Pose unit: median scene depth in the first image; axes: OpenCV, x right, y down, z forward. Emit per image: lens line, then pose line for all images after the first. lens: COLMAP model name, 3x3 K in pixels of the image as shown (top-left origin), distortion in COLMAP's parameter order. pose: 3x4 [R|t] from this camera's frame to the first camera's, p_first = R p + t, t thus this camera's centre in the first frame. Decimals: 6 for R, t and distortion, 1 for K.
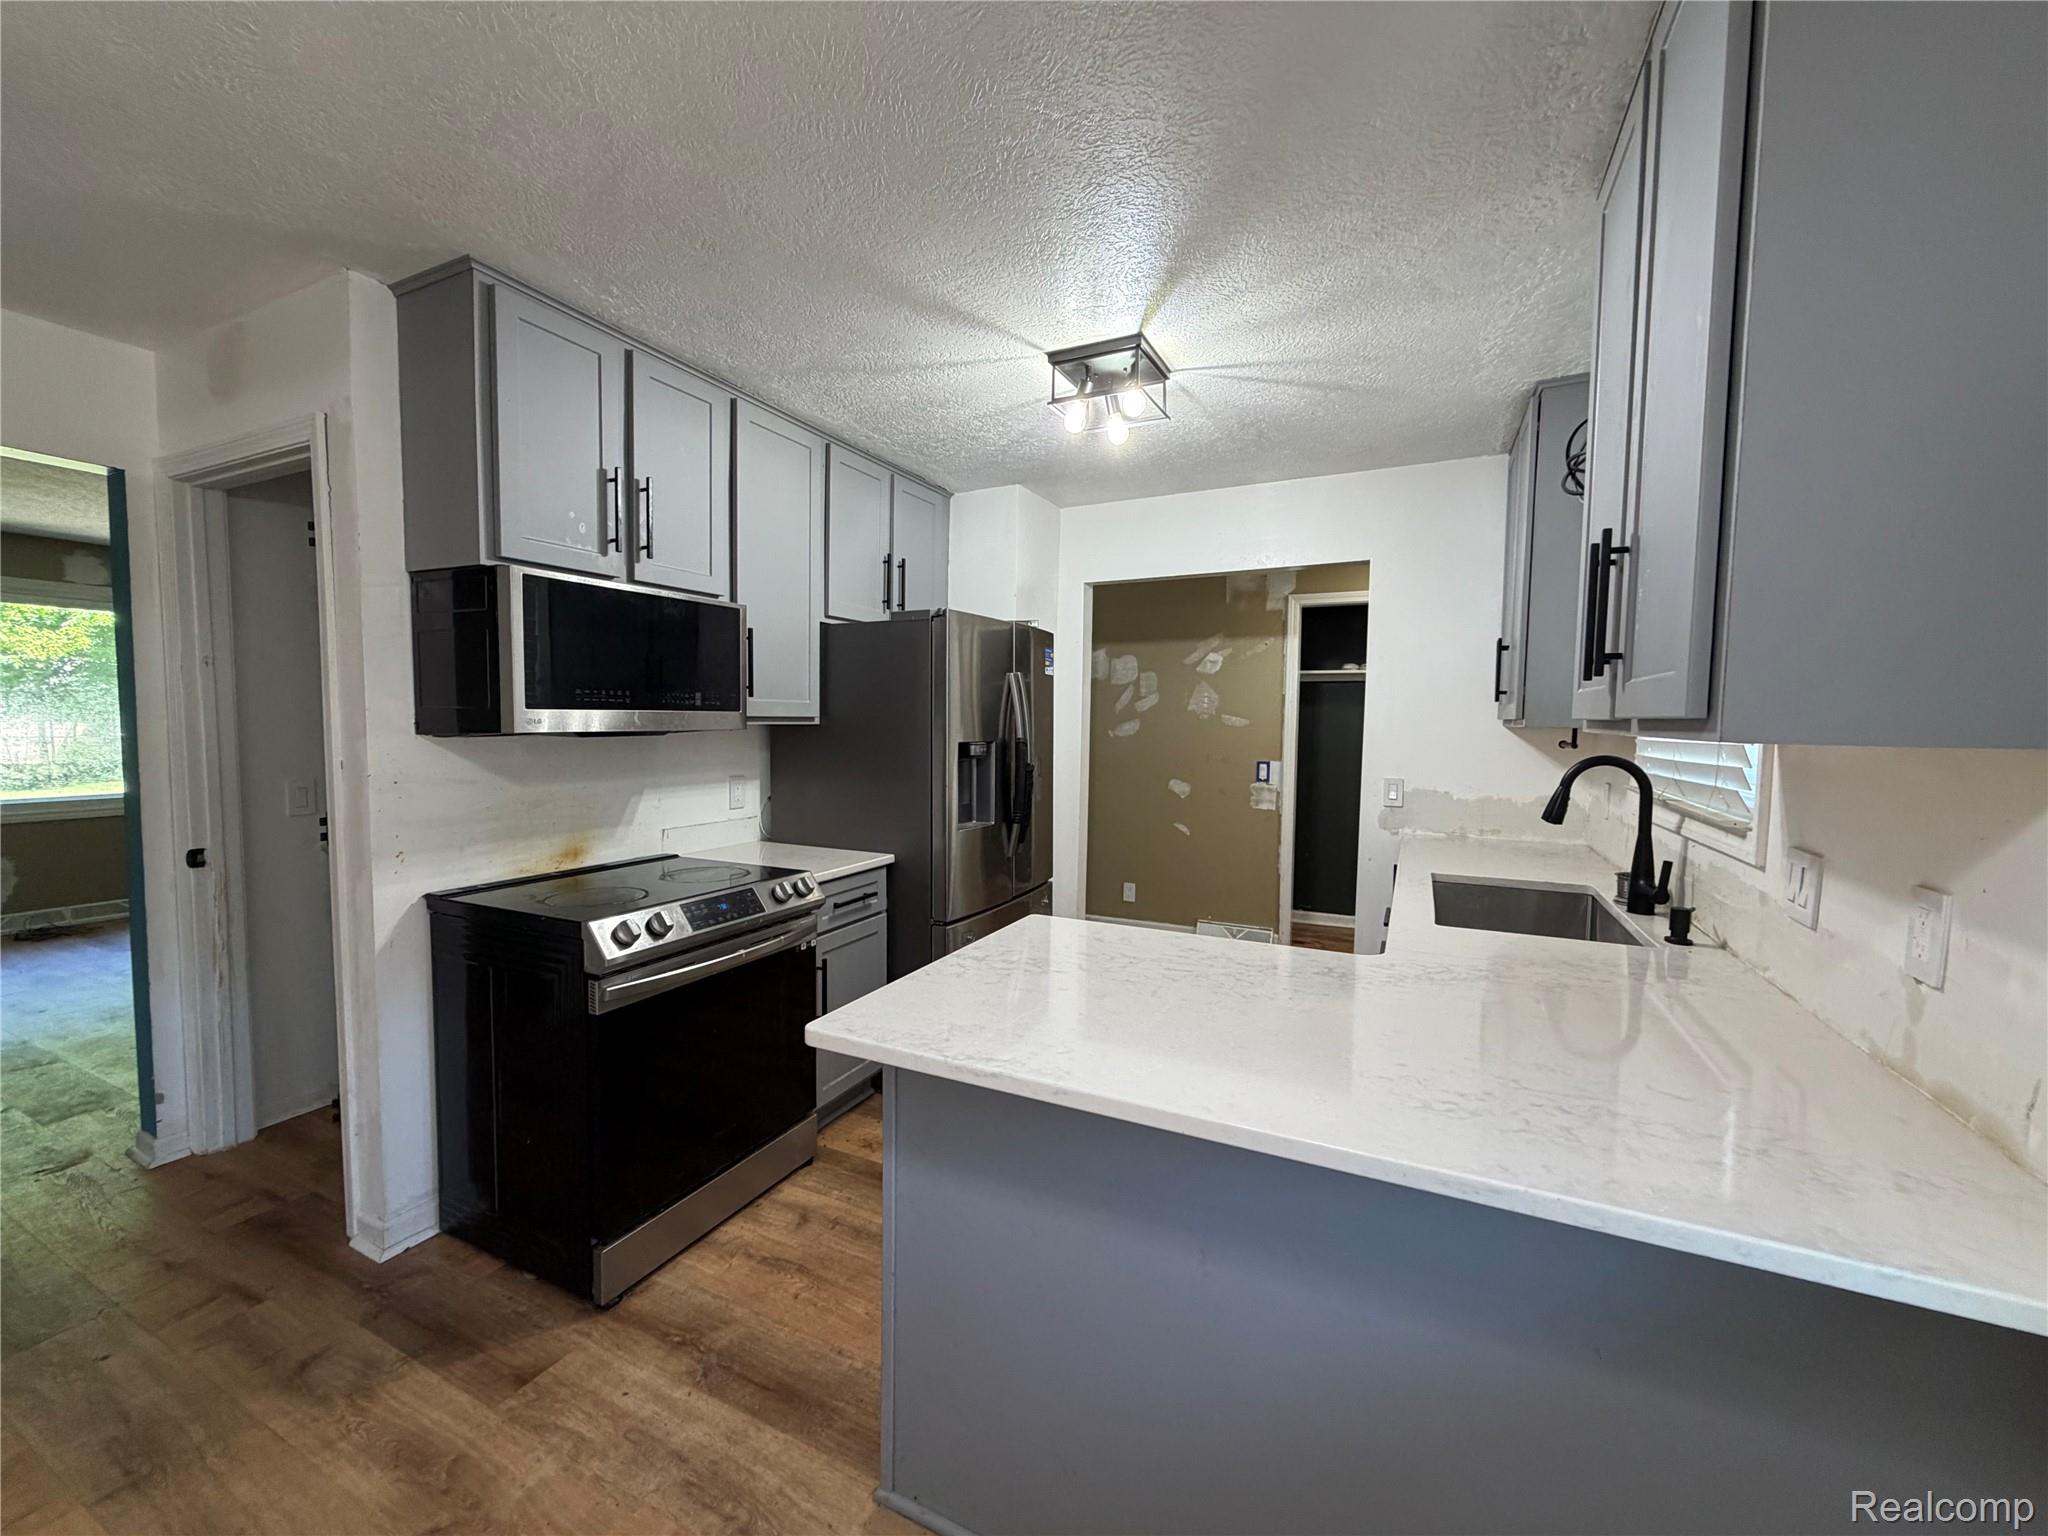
lens RADIAL K [[817.0, 0, 1019.9], [0, 817.0, 768.4], [0, 0, 1]] dist [-0.001069, -0.000423]
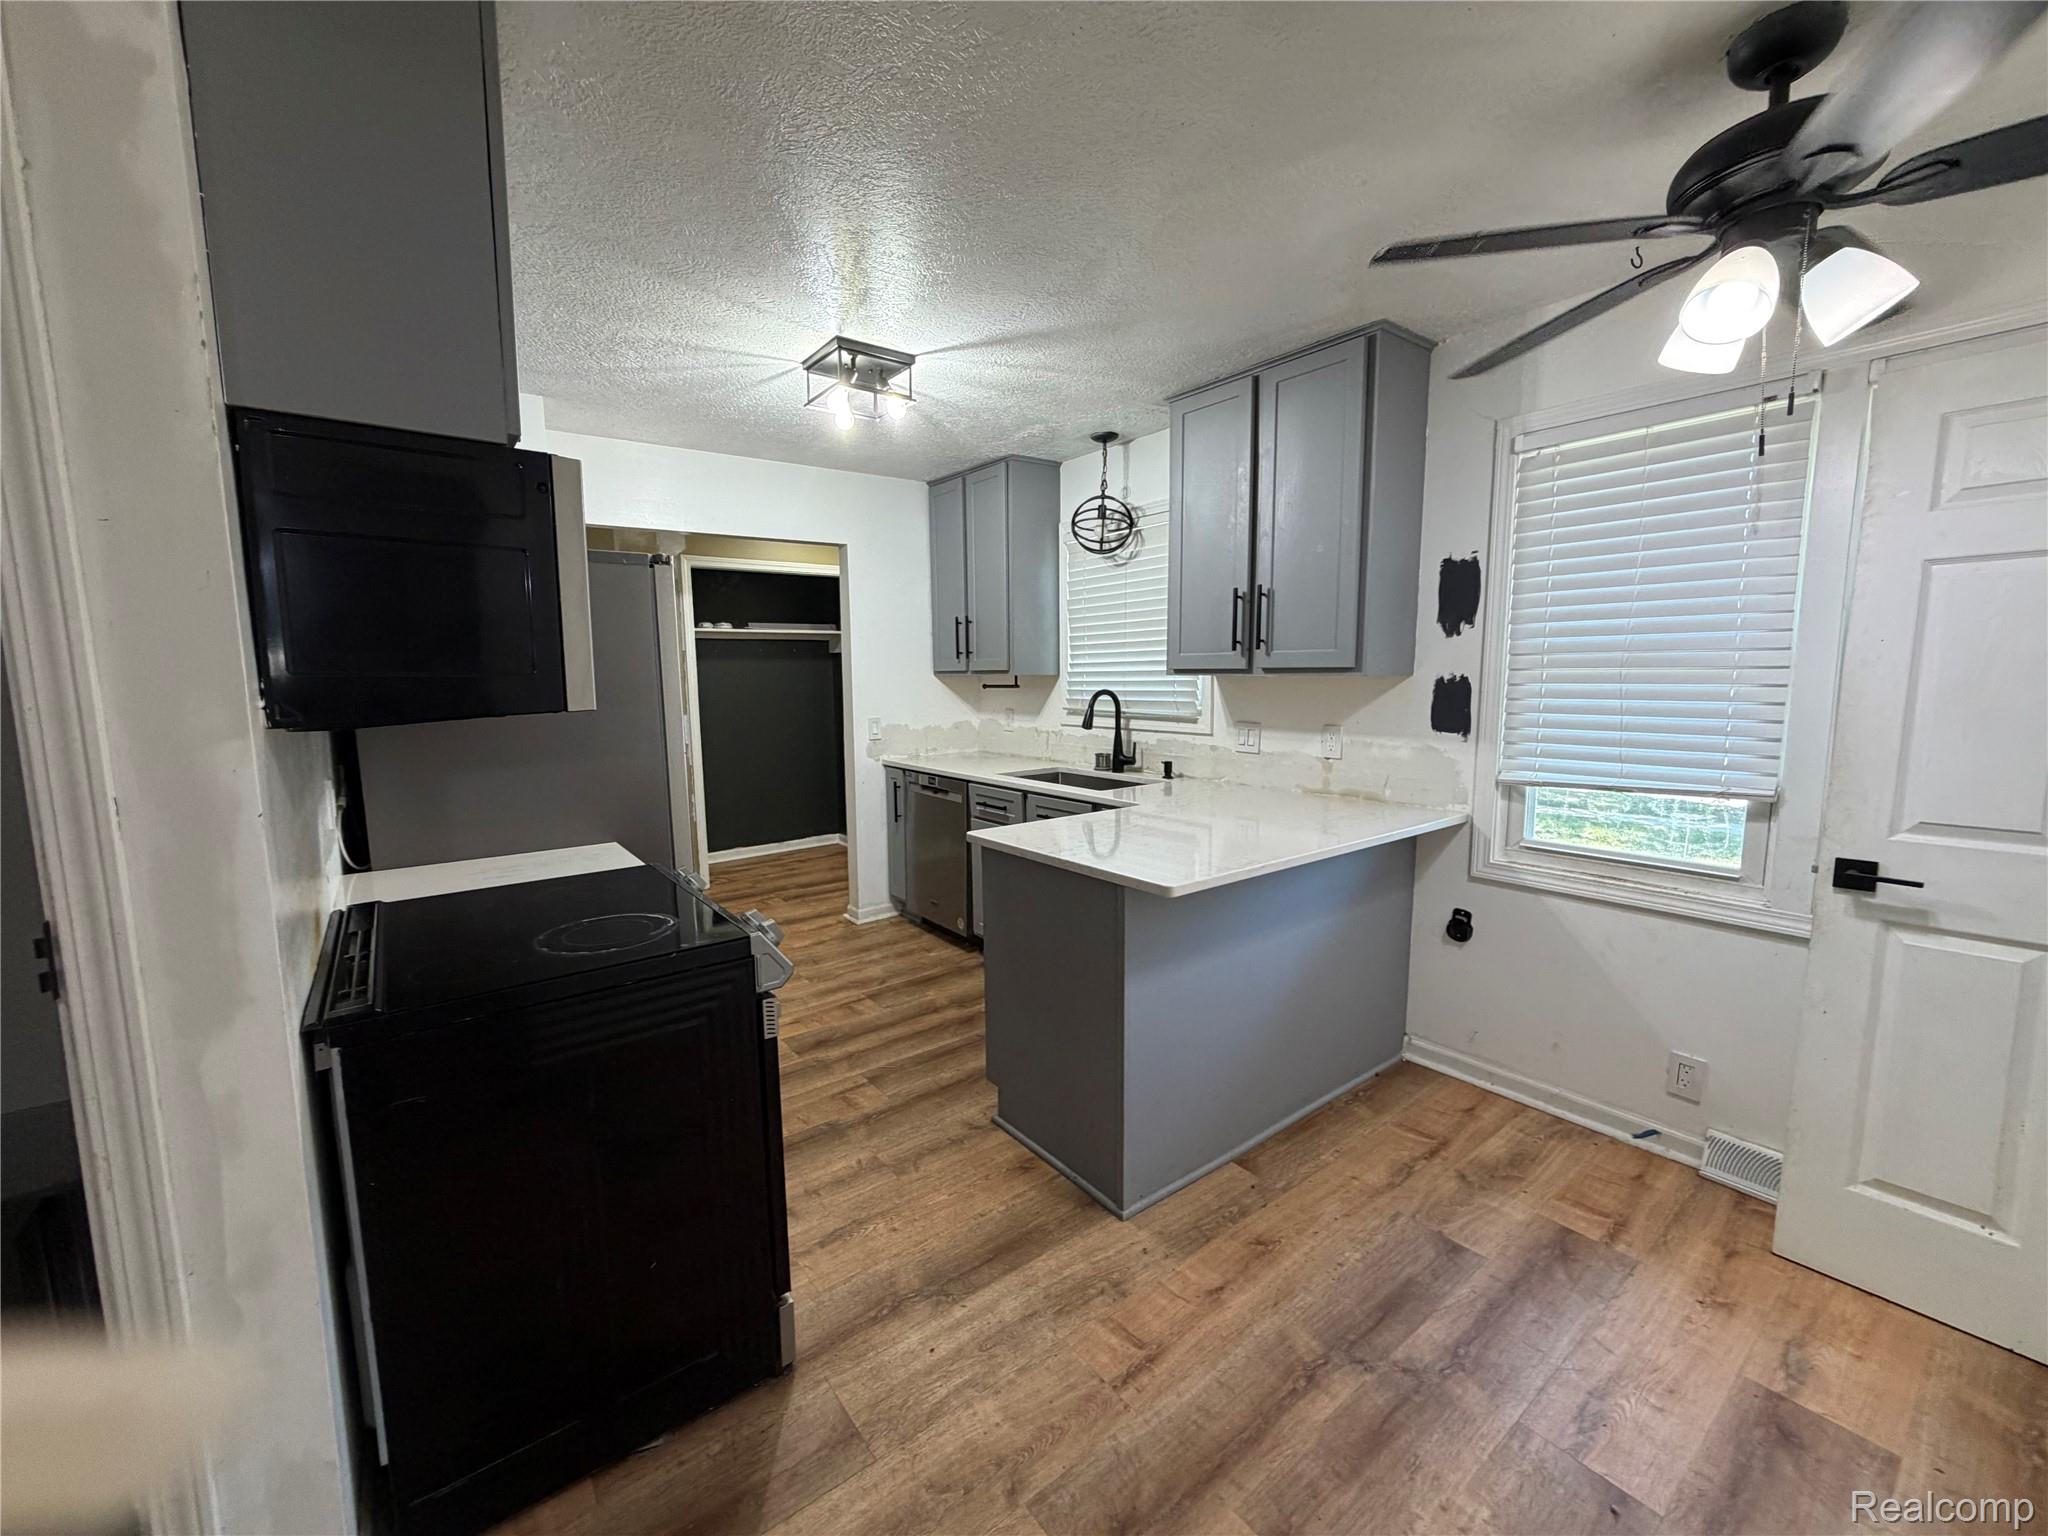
lens RADIAL K [[817.0, 0, 1019.9], [0, 817.0, 768.4], [0, 0, 1]] dist [-0.001069, -0.000423]
pose [[0.447400, -0.120767, 0.886143, -1.184128], [0.071325, 0.992503, 0.099252, -0.041238], [-0.891485, 0.018799, 0.452659, 0.409586]]
